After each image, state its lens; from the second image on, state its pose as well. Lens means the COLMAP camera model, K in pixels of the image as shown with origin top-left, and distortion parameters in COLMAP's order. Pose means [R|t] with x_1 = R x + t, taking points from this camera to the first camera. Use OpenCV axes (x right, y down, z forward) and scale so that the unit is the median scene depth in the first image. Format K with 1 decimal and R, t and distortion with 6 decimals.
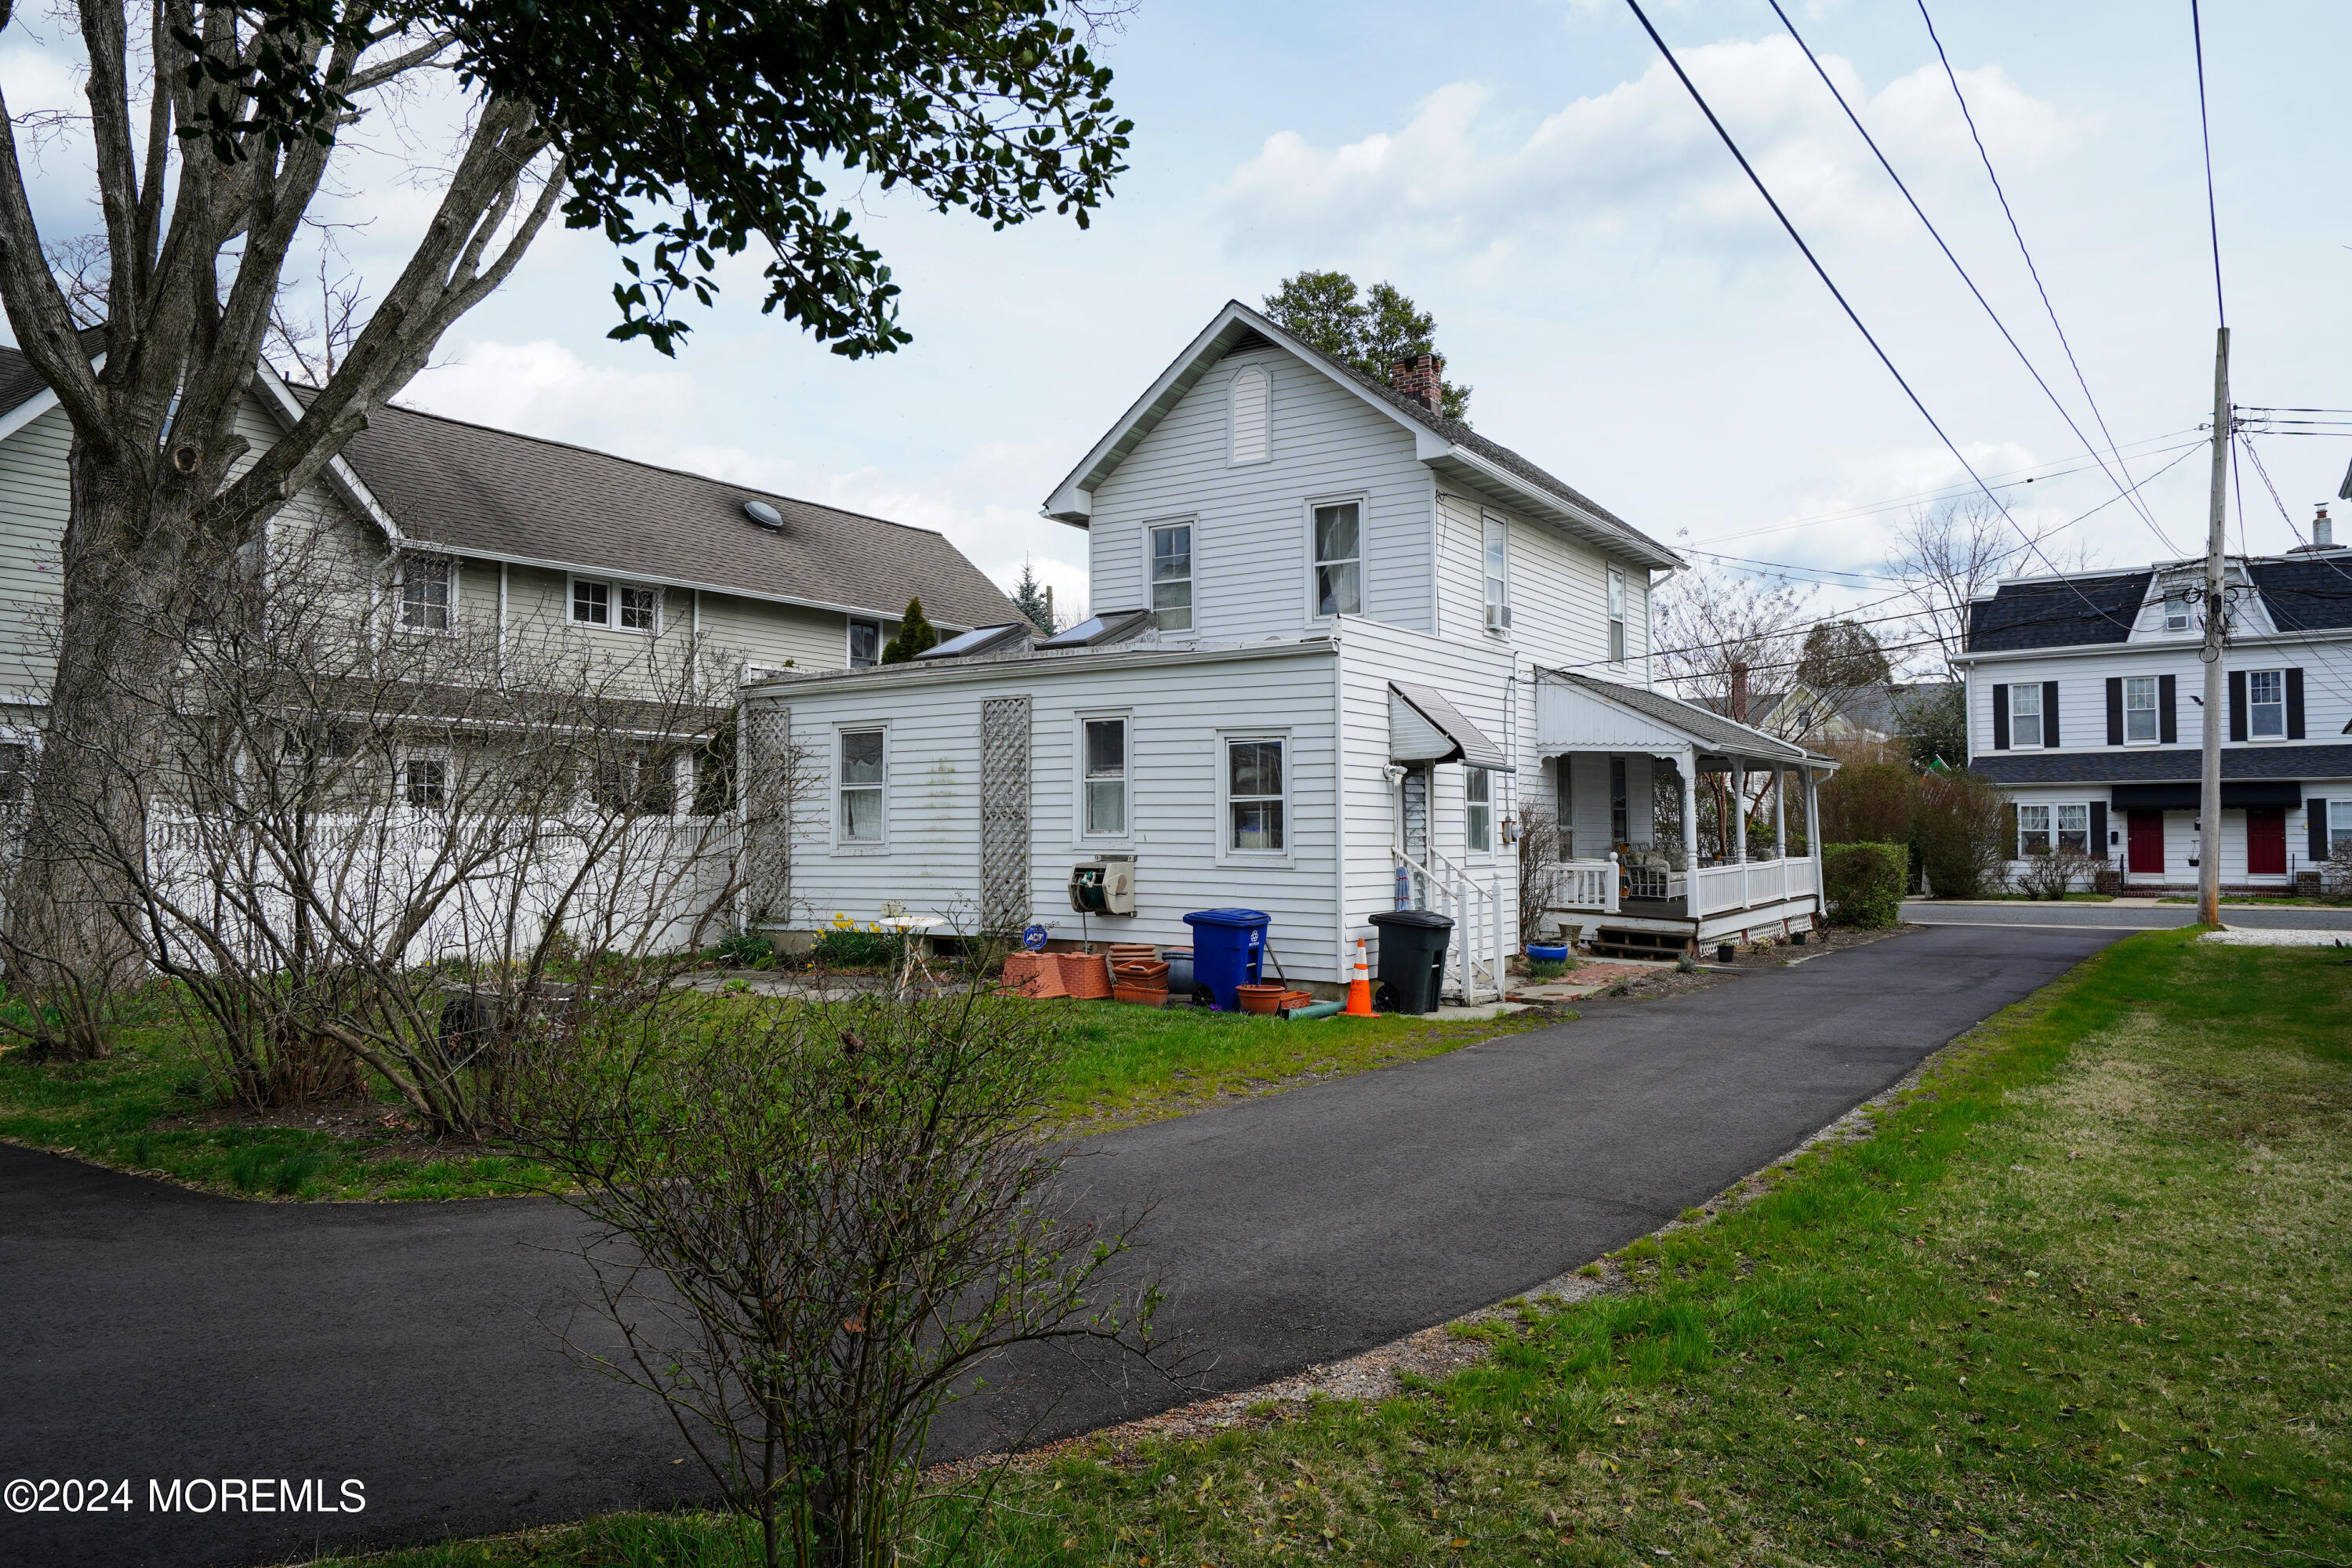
lens RADIAL K [[1582.4, 0, 1166.2], [0, 1582.4, 795.7], [0, 0, 1]] dist [-0.043142, 0.006683]
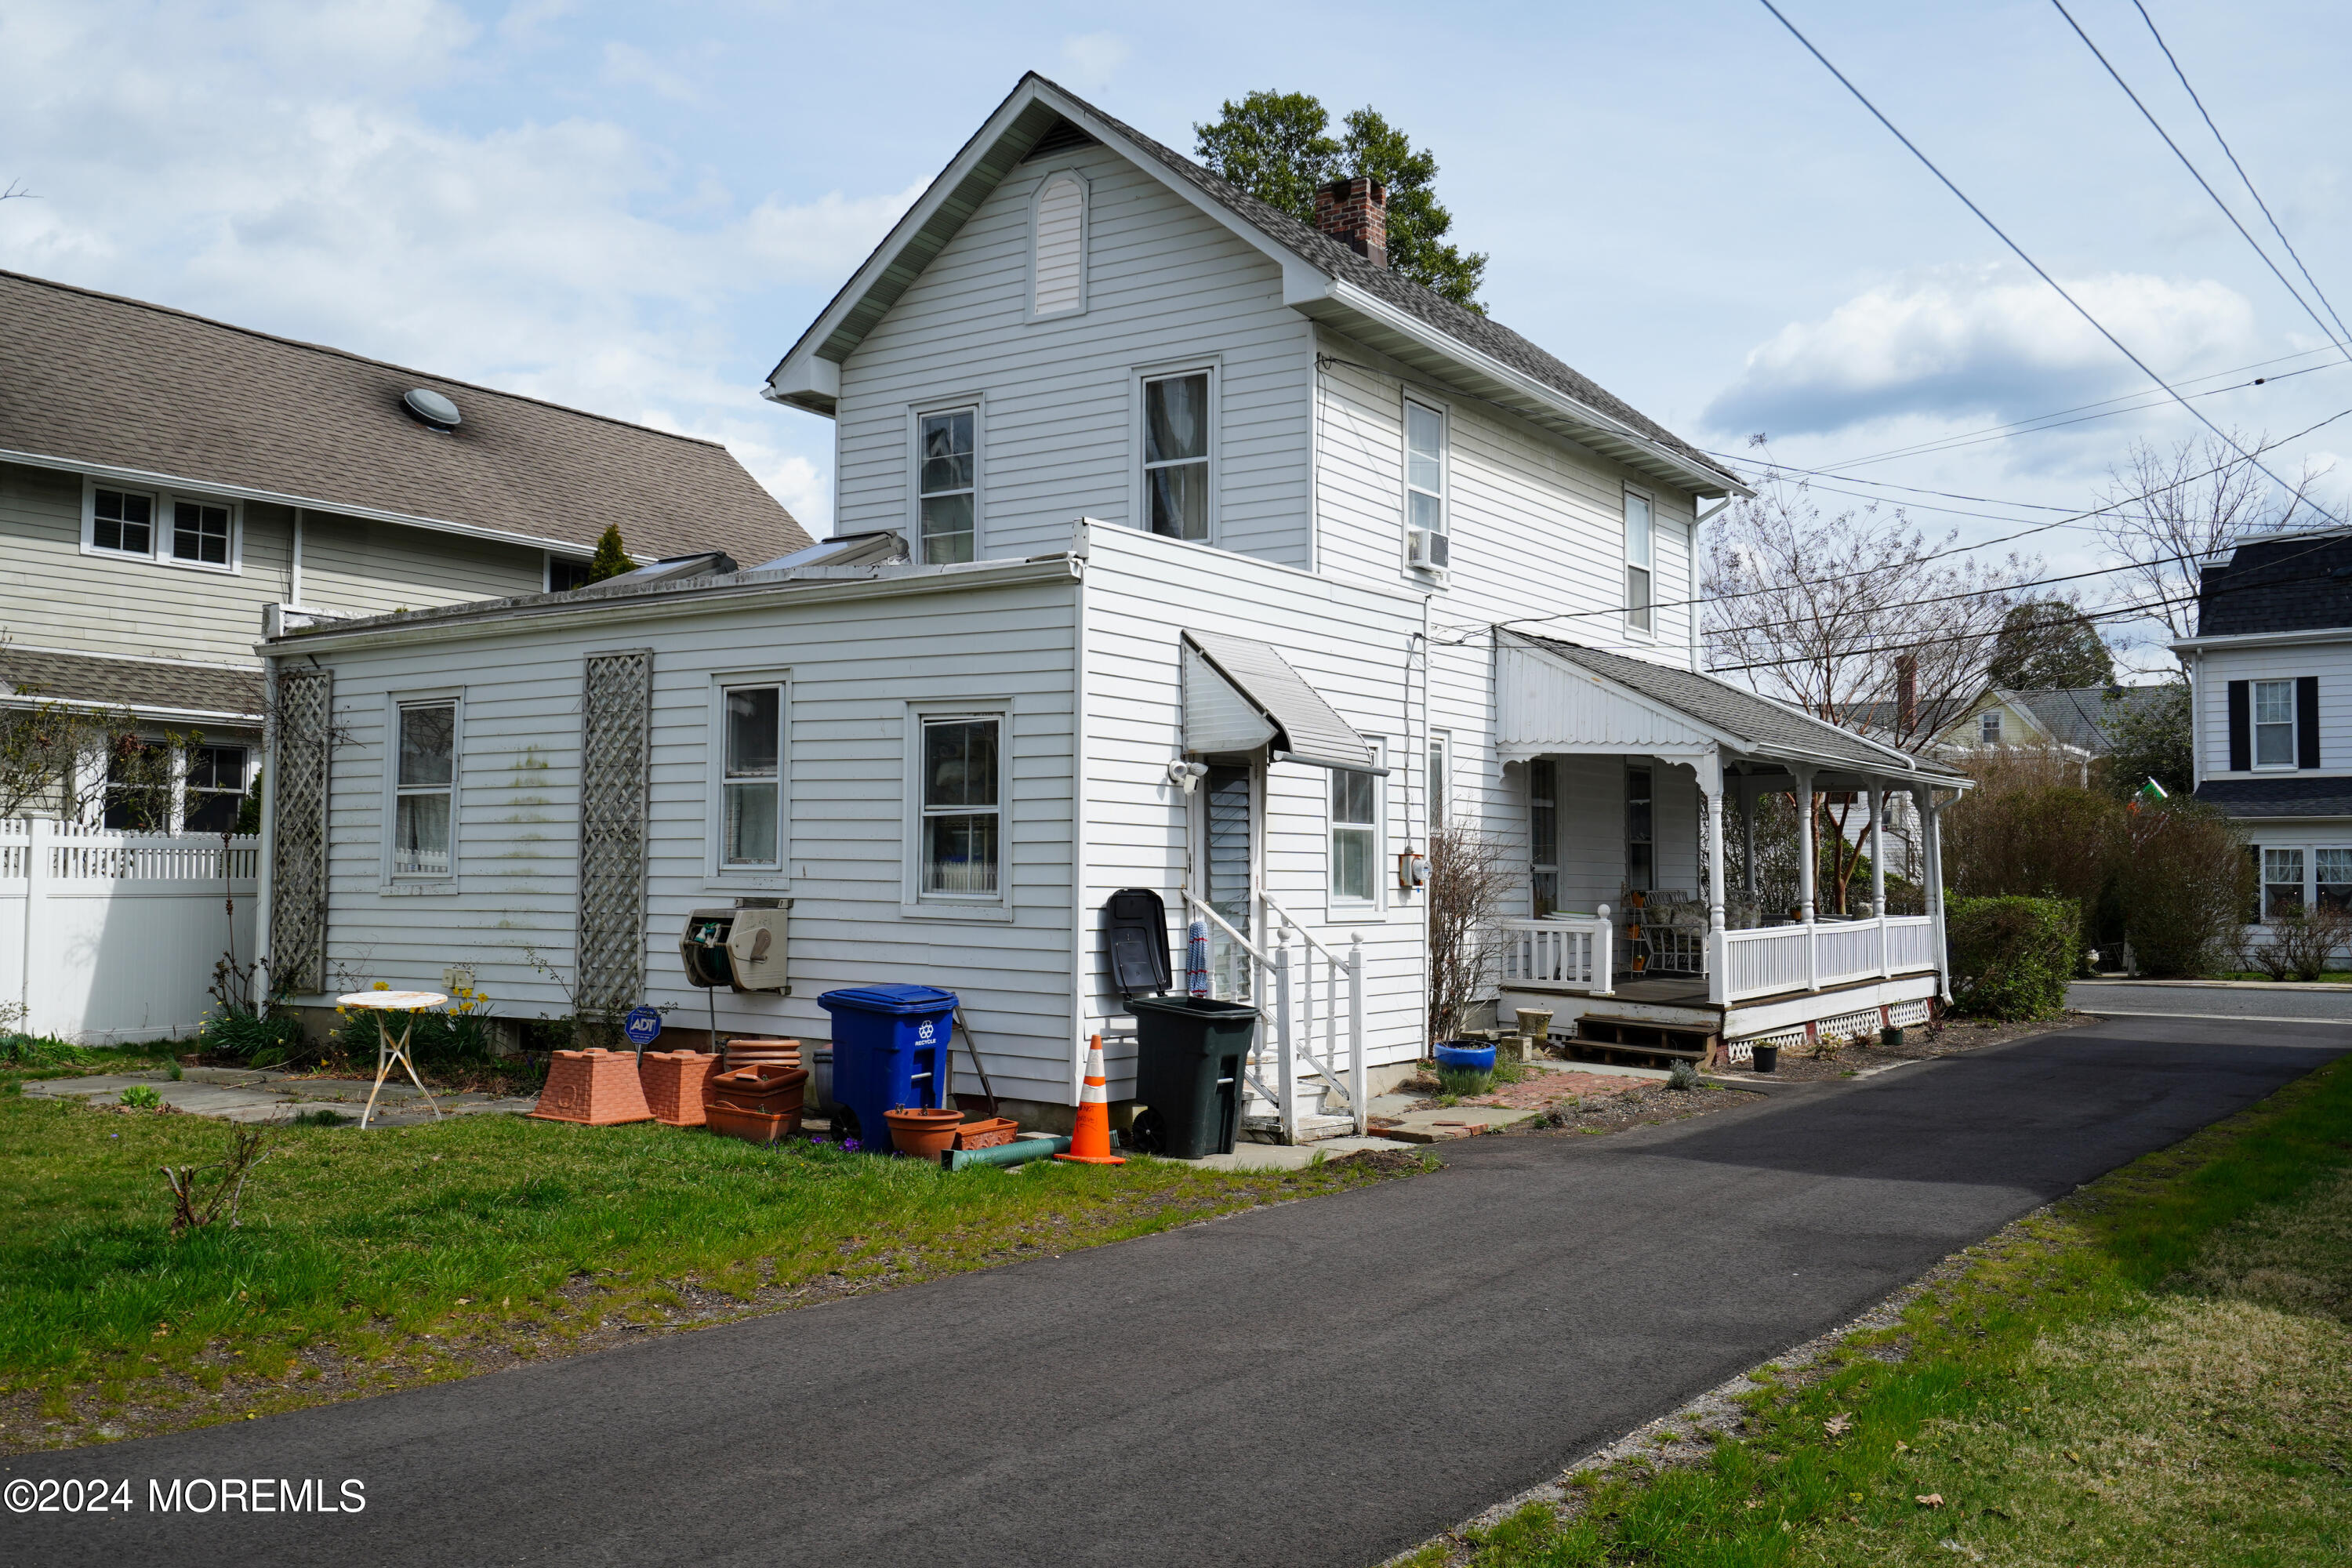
lens RADIAL K [[2085.3, 0, 1174.6], [0, 2085.3, 772.0], [0, 0, 1]] dist [-0.043474, -0.000012]
pose [[0.999941, 0.010826, 0.000728, 0.110536], [-0.010802, 0.999569, -0.027302, 0.006427], [-0.001024, 0.027293, 0.999627, 0.129464]]
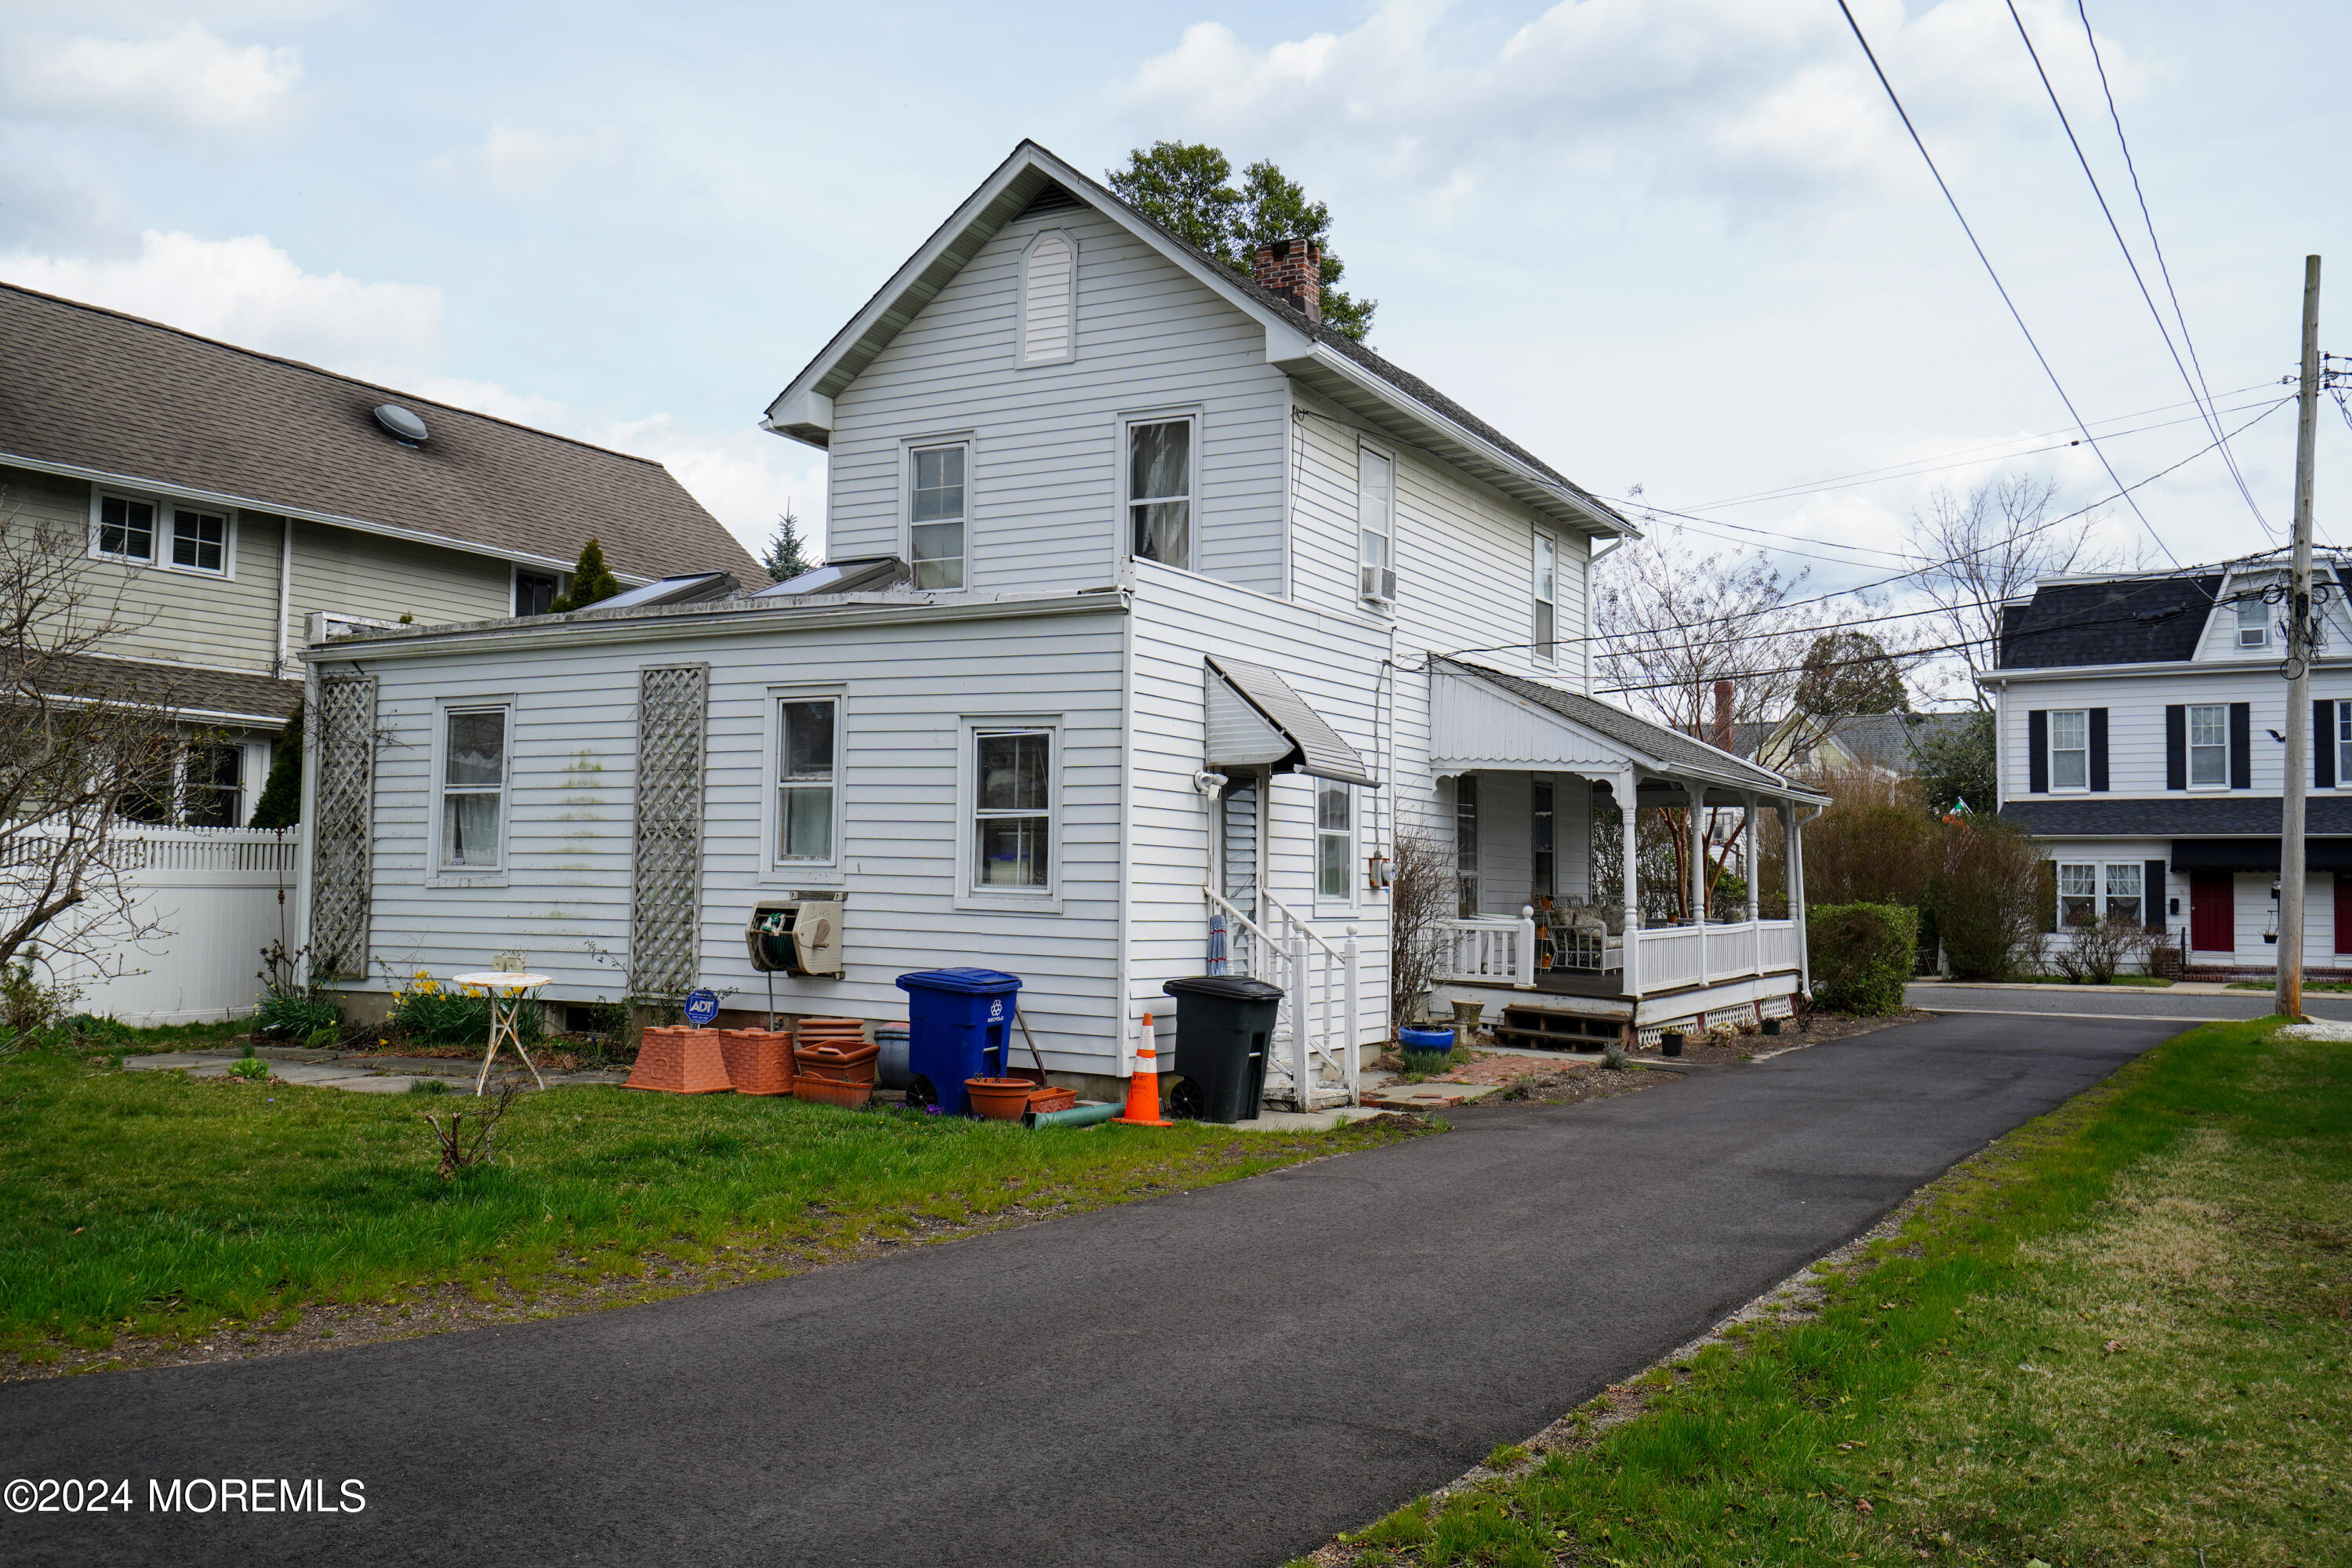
lens RADIAL K [[2030.6, 0, 1187.0], [0, 2030.6, 776.2], [0, 0, 1]] dist [-0.058212, 0.031290]
pose [[0.995801, 0.024178, 0.088299, 0.042262], [-0.021470, 0.999273, -0.031489, 0.009182], [-0.088996, 0.029461, 0.995596, 0.069465]]
